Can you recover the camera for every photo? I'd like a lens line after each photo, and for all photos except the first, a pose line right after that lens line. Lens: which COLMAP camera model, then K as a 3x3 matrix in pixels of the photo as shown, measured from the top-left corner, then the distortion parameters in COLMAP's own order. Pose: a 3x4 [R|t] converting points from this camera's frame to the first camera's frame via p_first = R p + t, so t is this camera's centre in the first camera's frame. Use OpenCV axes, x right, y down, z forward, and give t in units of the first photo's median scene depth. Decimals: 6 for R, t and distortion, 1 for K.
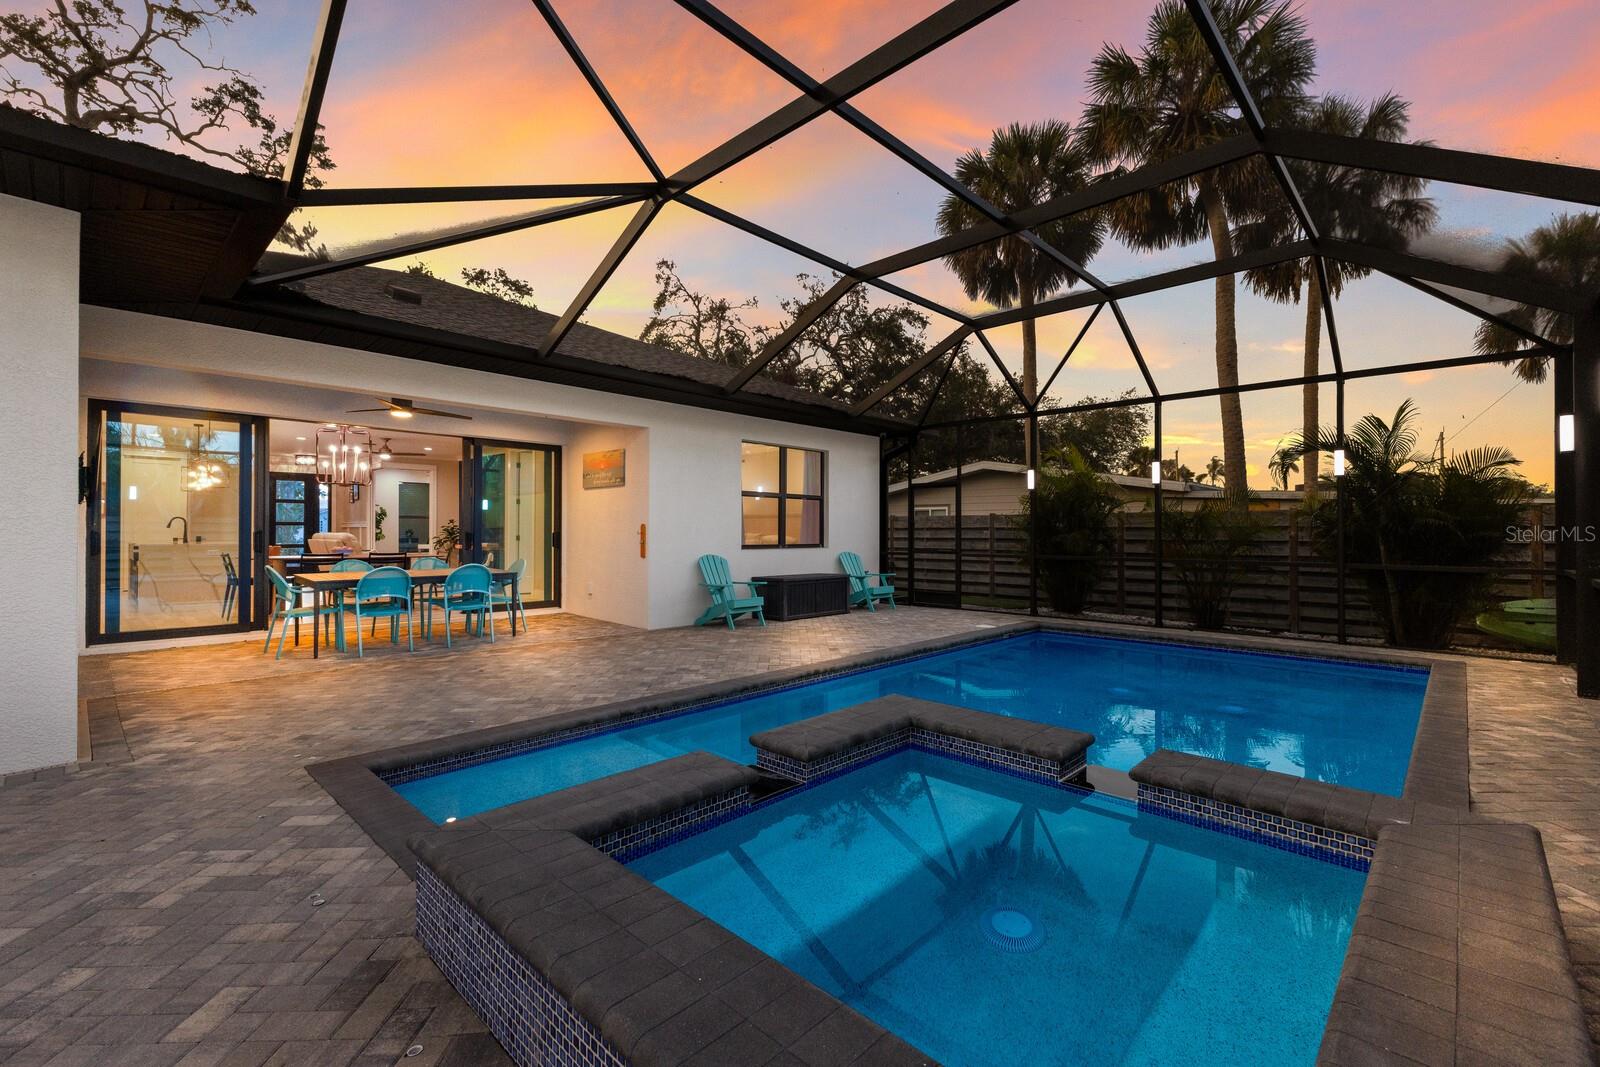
lens RADIAL K [[688.0, 0, 802.2], [0, 688.0, 530.8], [0, 0, 1]] dist [0.015471, -0.000237]
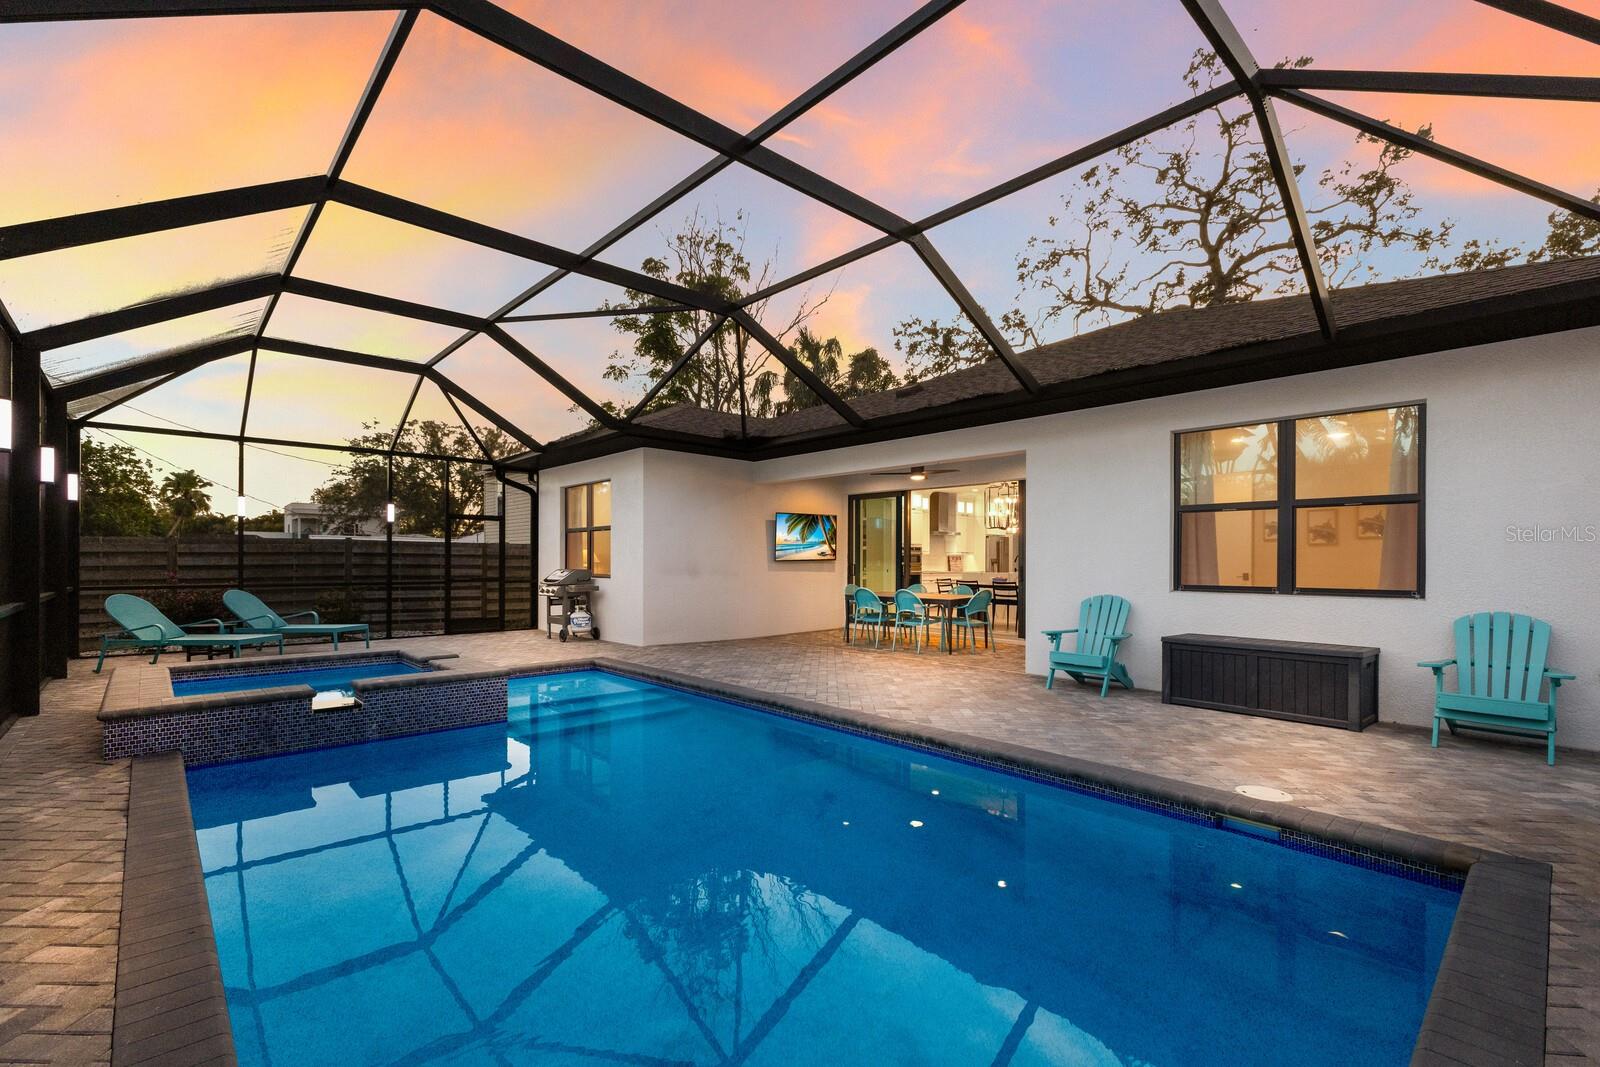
lens RADIAL K [[695.7, 0, 800.6], [0, 695.7, 563.6], [0, 0, 1]] dist [0.001770, 0.000022]
pose [[-0.057968, -0.001223, -0.998318, 0.575225], [-0.003332, 0.999994, -0.001032, 0.001777], [0.998313, 0.003266, -0.057972, 0.613235]]
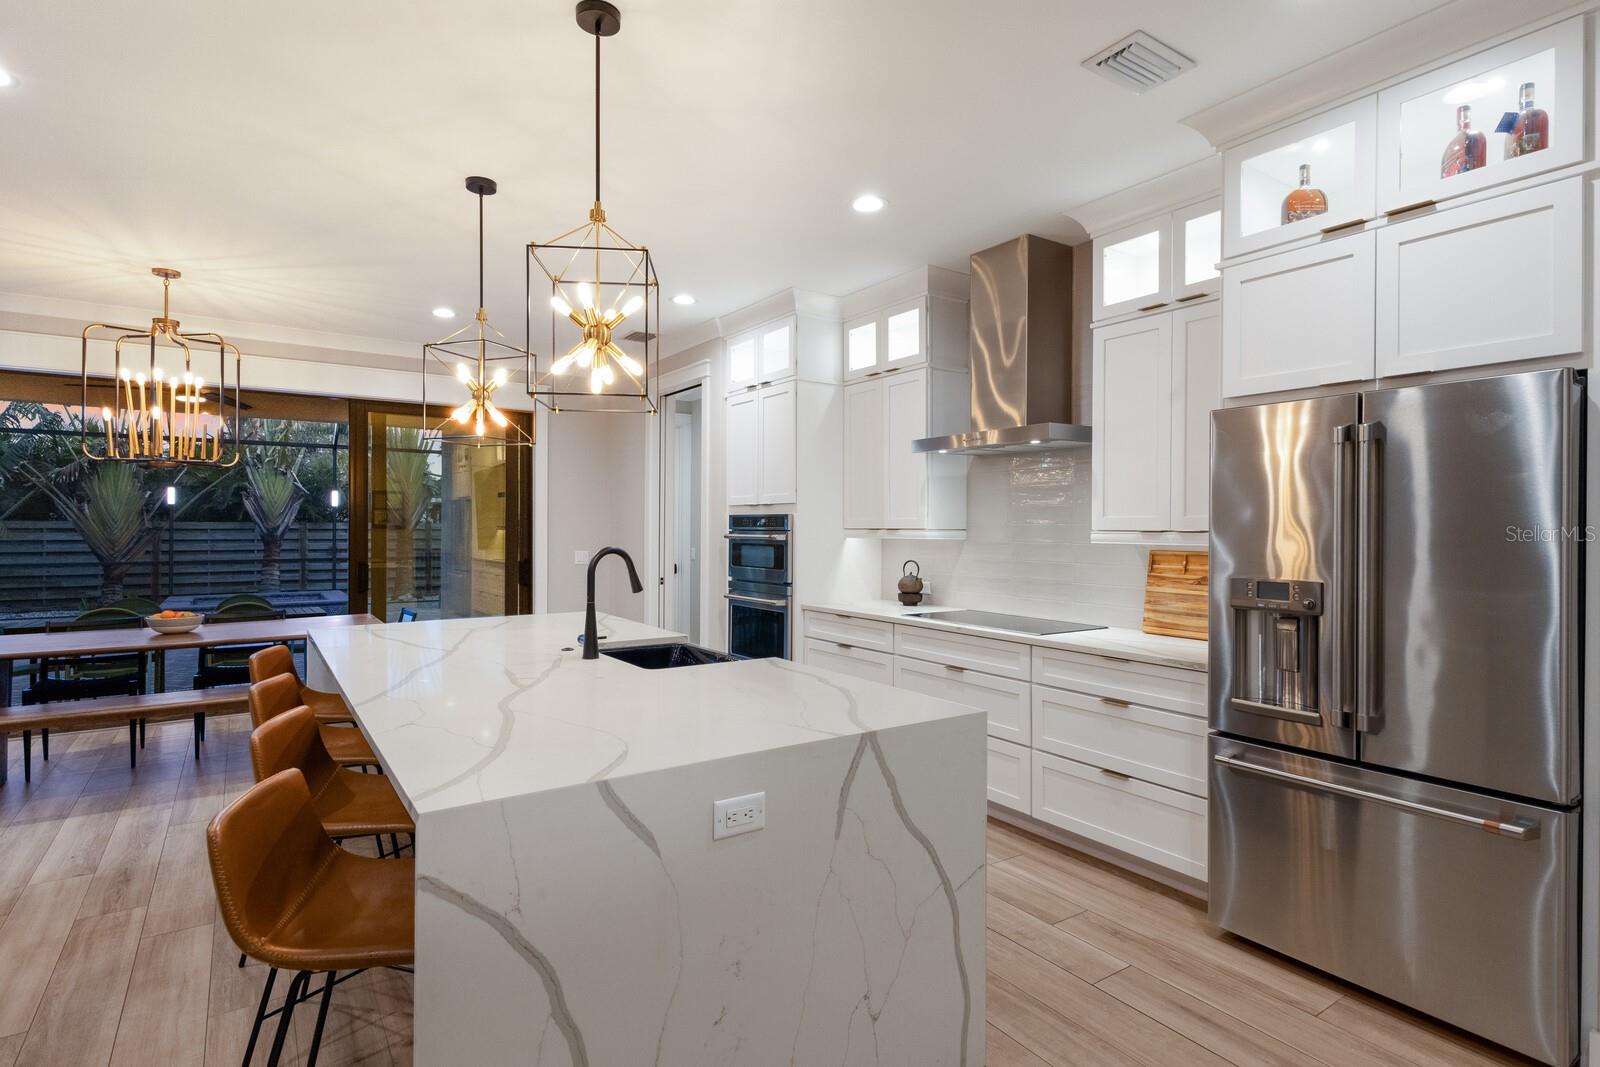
lens RADIAL K [[804.0, 0, 831.9], [0, 804.0, 527.1], [0, 0, 1]] dist [-0.002734, -0.001049]
pose [[-0.984115, -0.007066, 0.177389, -1.005734], [-0.007002, 0.999975, 0.000986, -0.028813], [-0.177391, -0.000272, -0.984140, 1.231061]]
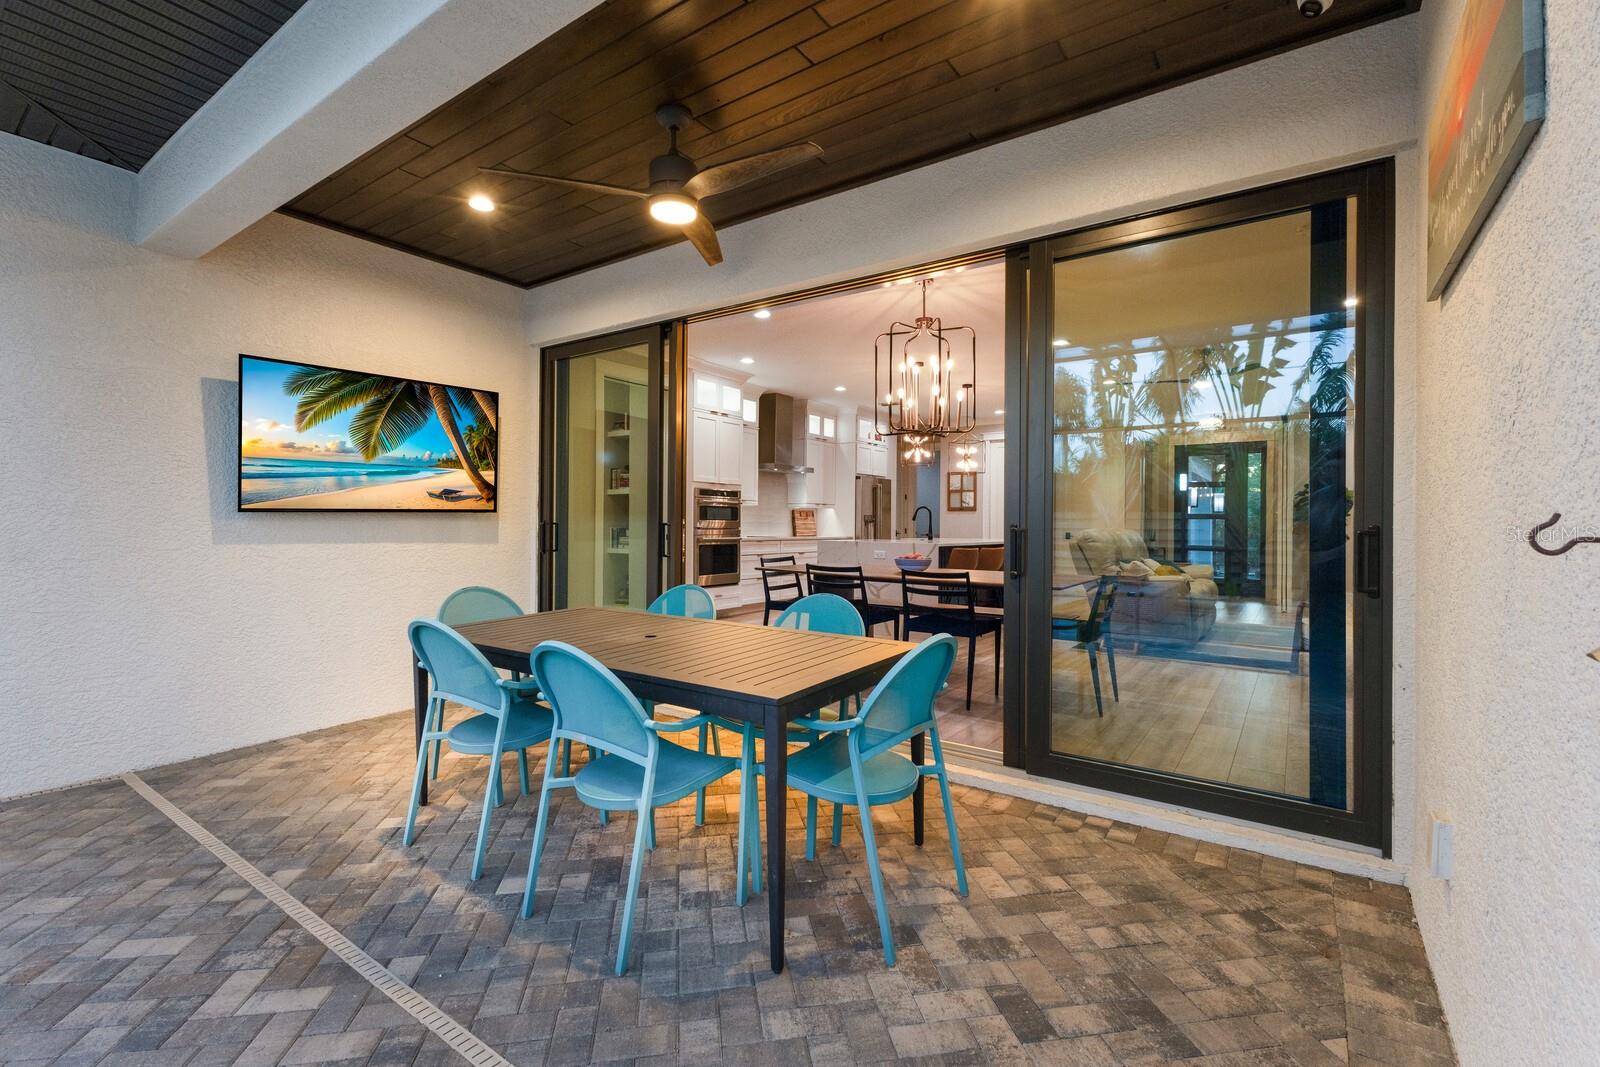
lens RADIAL K [[688.0, 0, 802.2], [0, 688.0, 530.8], [0, 0, 1]] dist [0.015471, -0.000237]
pose [[0.156385, 0.010746, -0.987638, -0.154992], [-0.009857, 0.999908, 0.009319, 0.000485], [0.987647, 0.008278, 0.156476, 0.732681]]
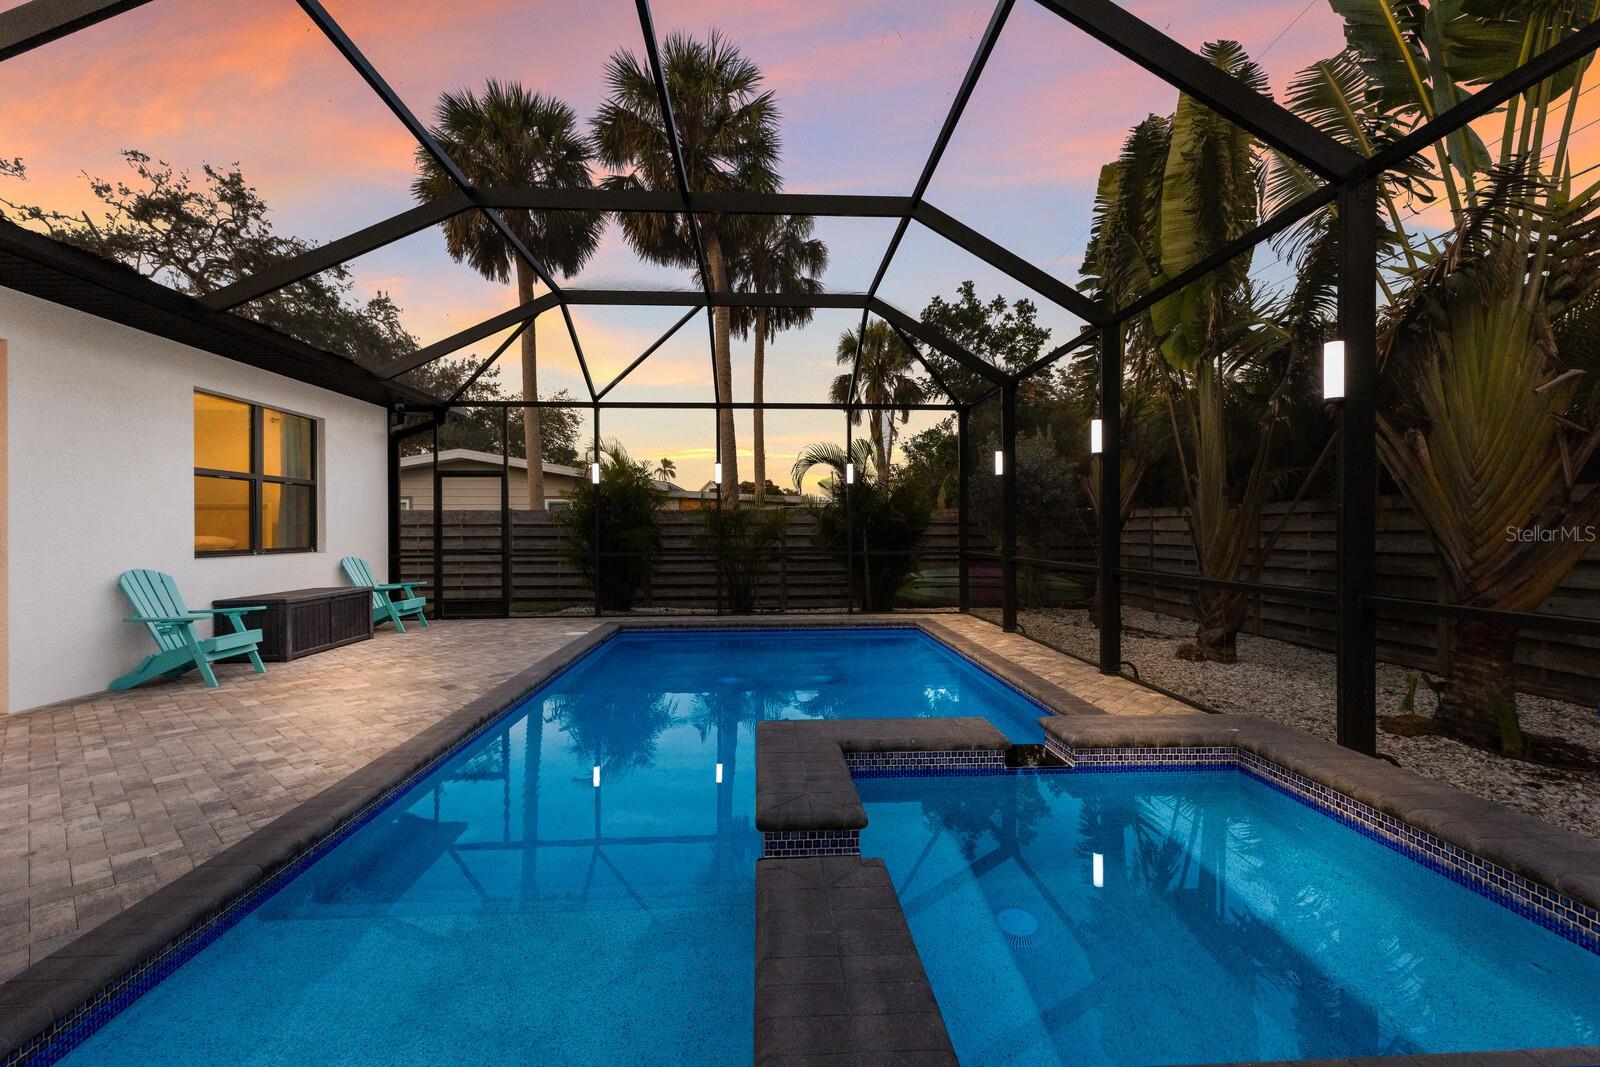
lens RADIAL K [[690.6, 0, 799.2], [0, 690.6, 528.3], [0, 0, 1]] dist [0.011838, -0.000260]
pose [[0.684913, -0.005377, 0.728605, -0.158850], [0.004475, 0.999985, 0.003173, -0.000463], [-0.728611, 0.001087, 0.684927, 0.137145]]
